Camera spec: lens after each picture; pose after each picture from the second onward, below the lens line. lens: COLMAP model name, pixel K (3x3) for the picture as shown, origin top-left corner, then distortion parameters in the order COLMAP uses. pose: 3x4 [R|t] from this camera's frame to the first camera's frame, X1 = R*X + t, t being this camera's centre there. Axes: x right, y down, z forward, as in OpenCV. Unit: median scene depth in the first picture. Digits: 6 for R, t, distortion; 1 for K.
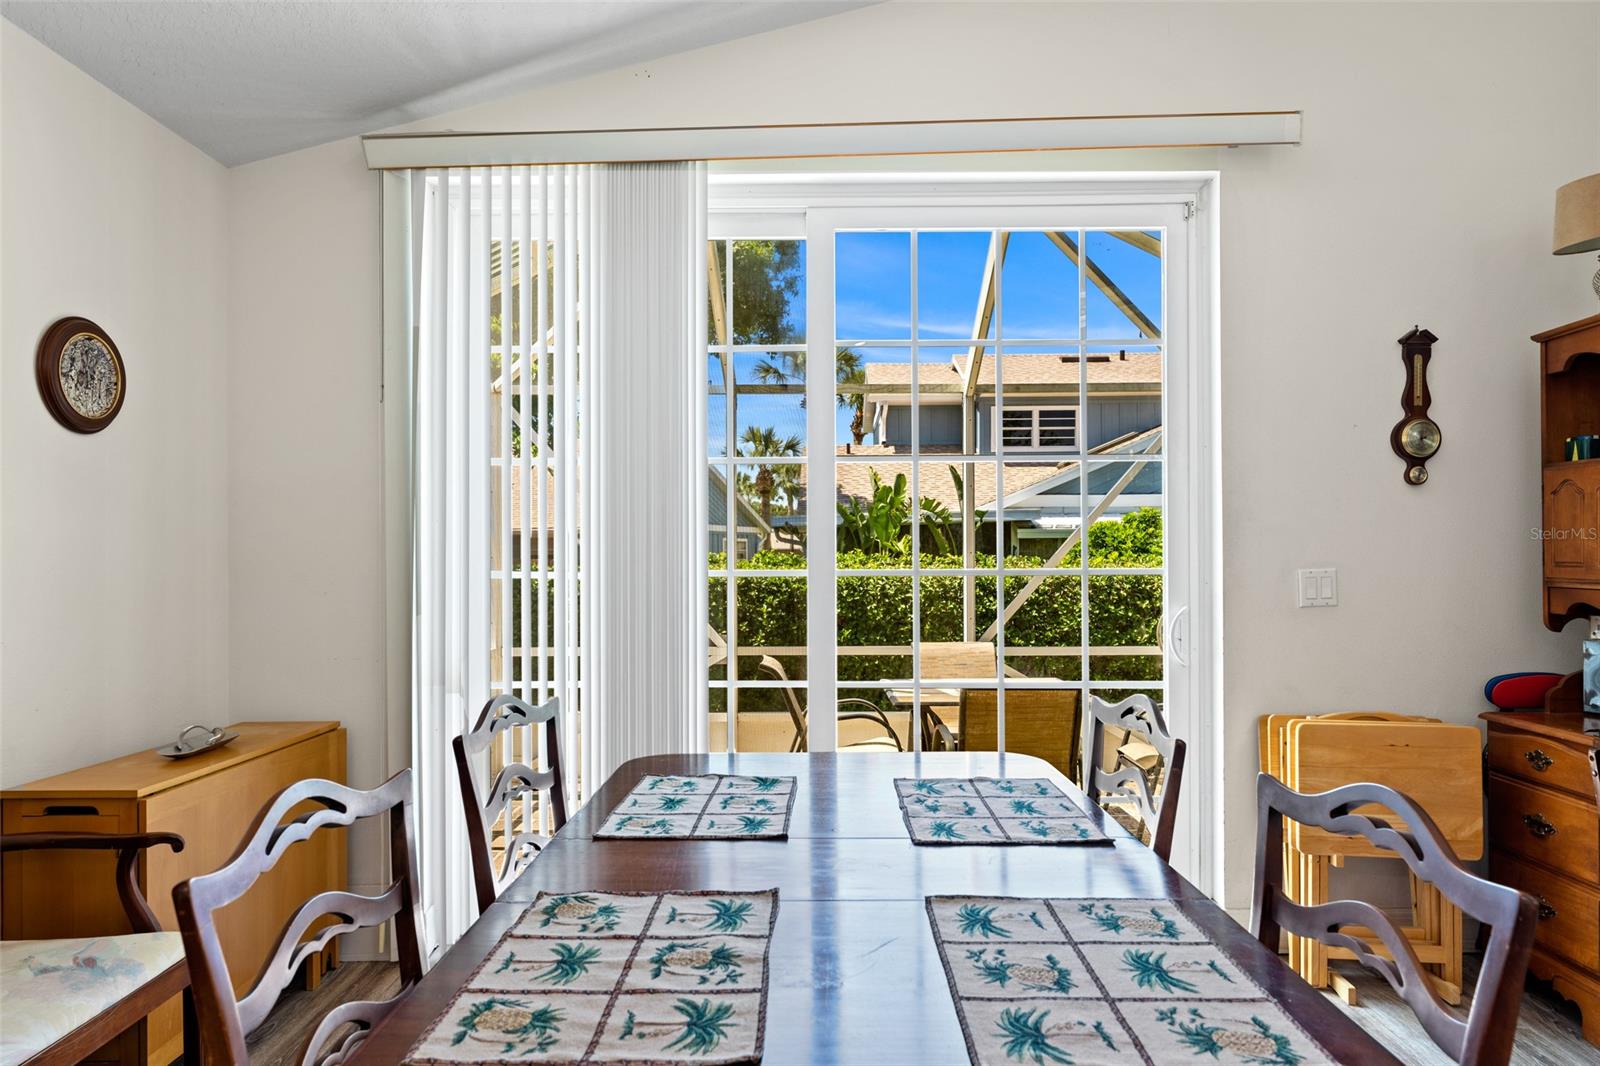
lens RADIAL K [[996.4, 0, 792.9], [0, 996.4, 548.2], [0, 0, 1]] dist [0.001577, -0.002320]
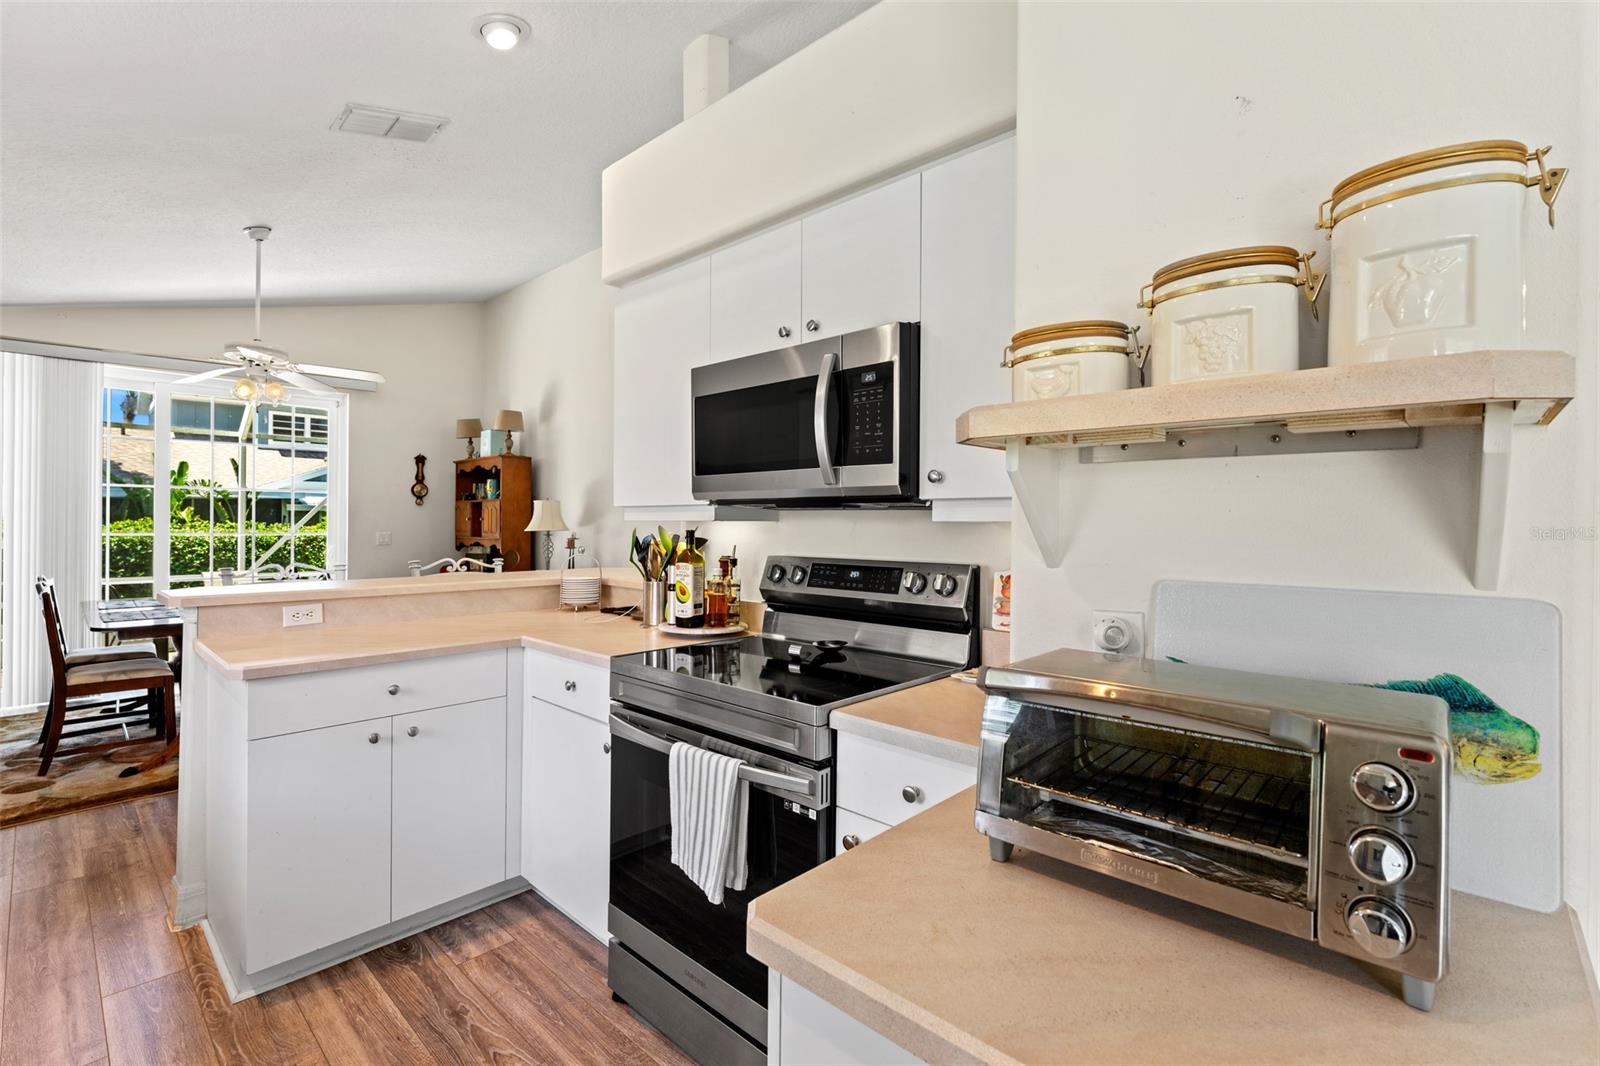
lens RADIAL K [[737.3, 0, 804.7], [0, 737.3, 525.4], [0, 0, 1]] dist [-0.003643, 0.002328]
pose [[0.681853, 0.010233, 0.731417, -0.215051], [-0.019236, 0.999807, 0.003944, -0.032630], [-0.731236, -0.016759, 0.681919, -1.361393]]
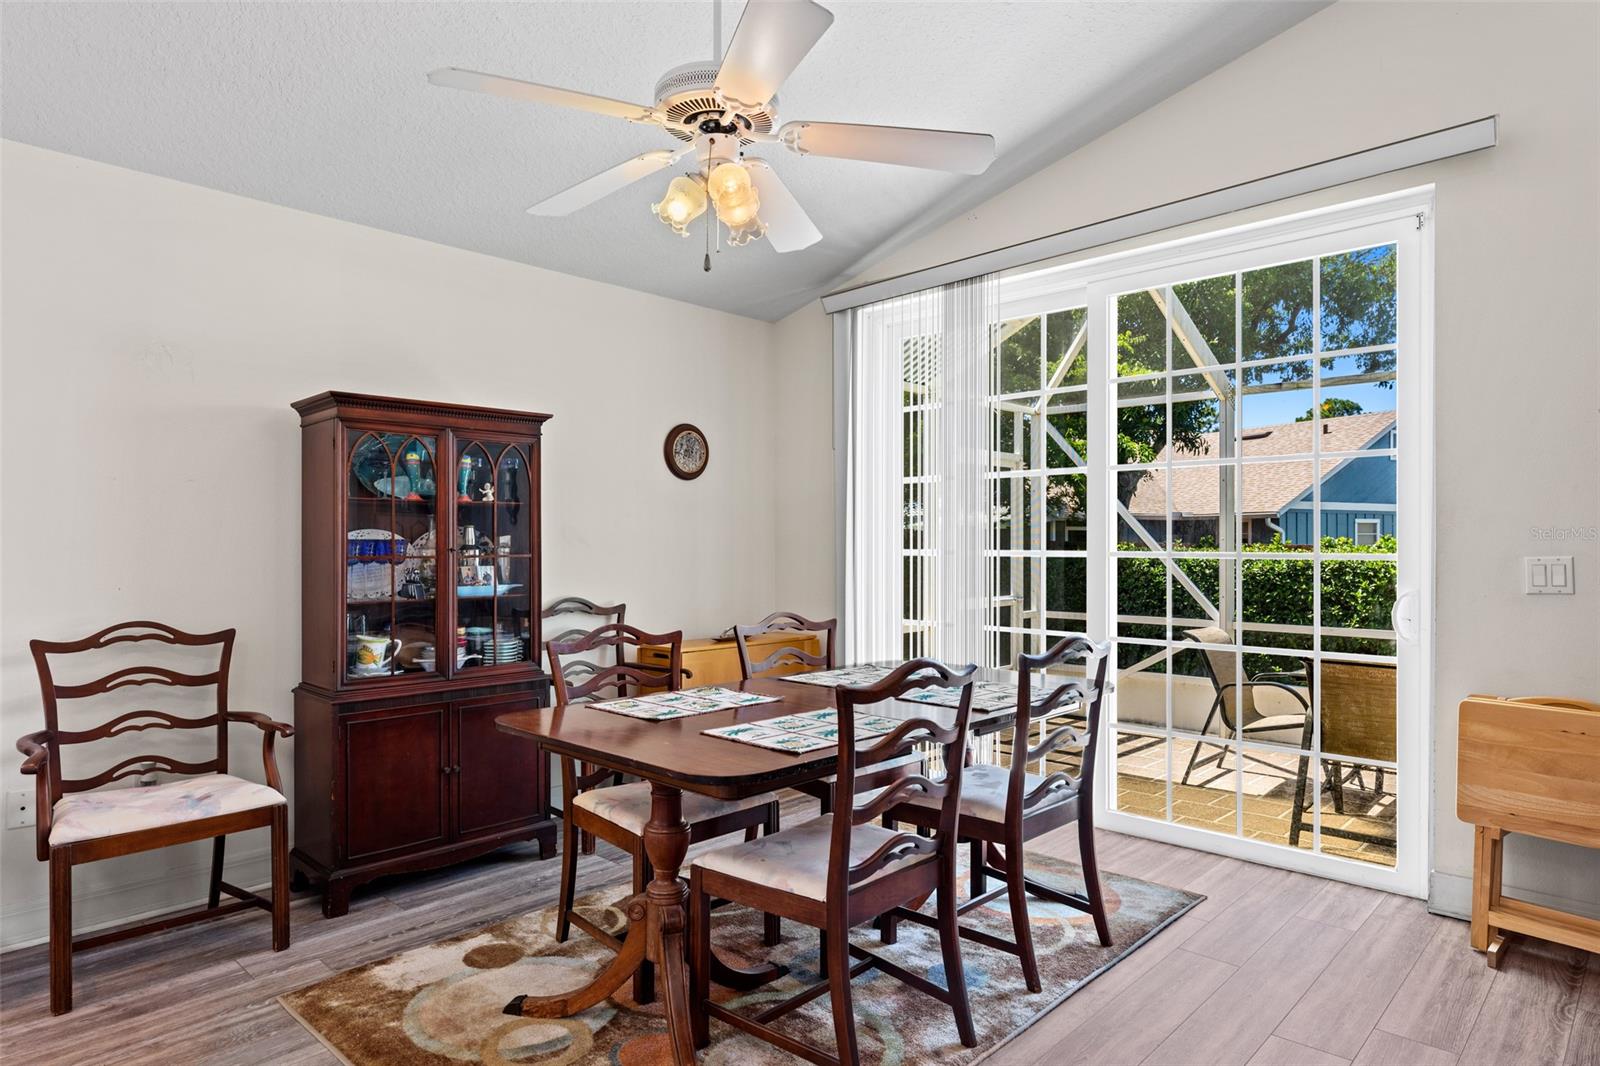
lens RADIAL K [[933.2, 0, 811.9], [0, 933.2, 538.5], [0, 0, 1]] dist [-0.004041, 0.000731]
pose [[0.736119, 0.002493, -0.676847, 0.611257], [0.002156, 0.999980, 0.006028, -0.004757], [0.676849, -0.005897, 0.736099, -0.189720]]
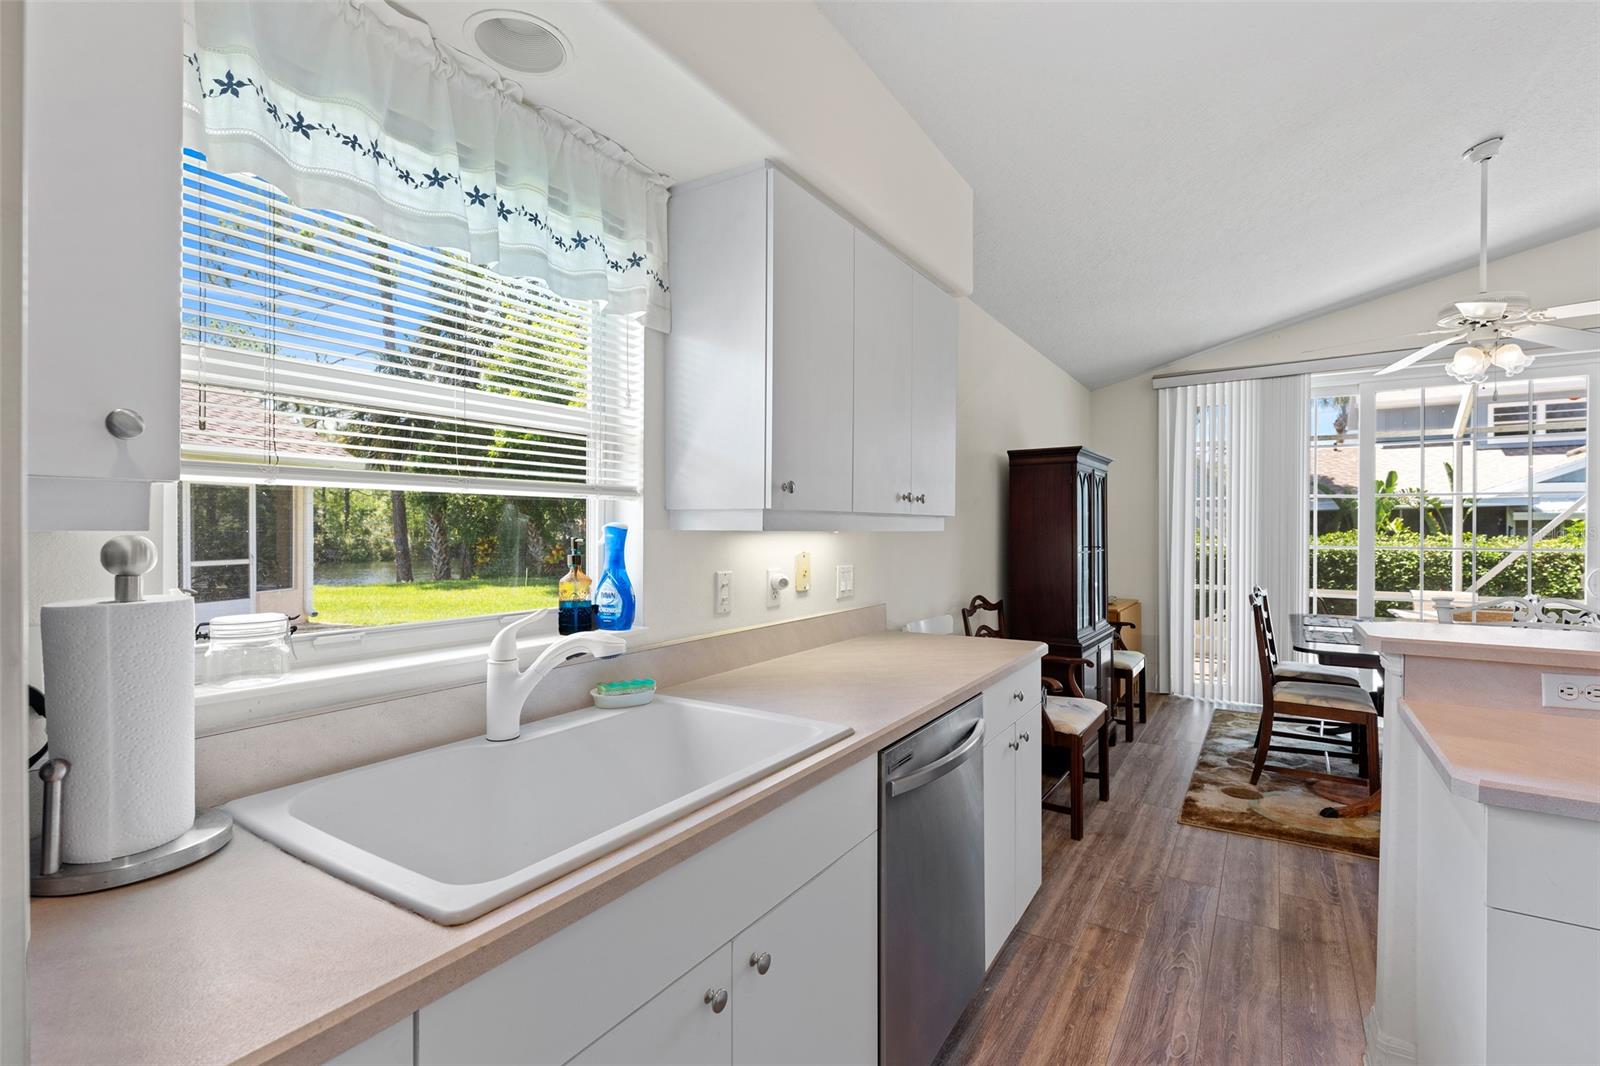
lens RADIAL K [[737.3, 0, 797.1], [0, 737.3, 528.7], [0, 0, 1]] dist [-0.003643, 0.002328]
pose [[0.846728, 0.008527, -0.531958, -0.175958], [-0.003086, 0.999933, 0.011116, -0.031470], [0.532018, -0.007770, 0.846698, -1.083642]]
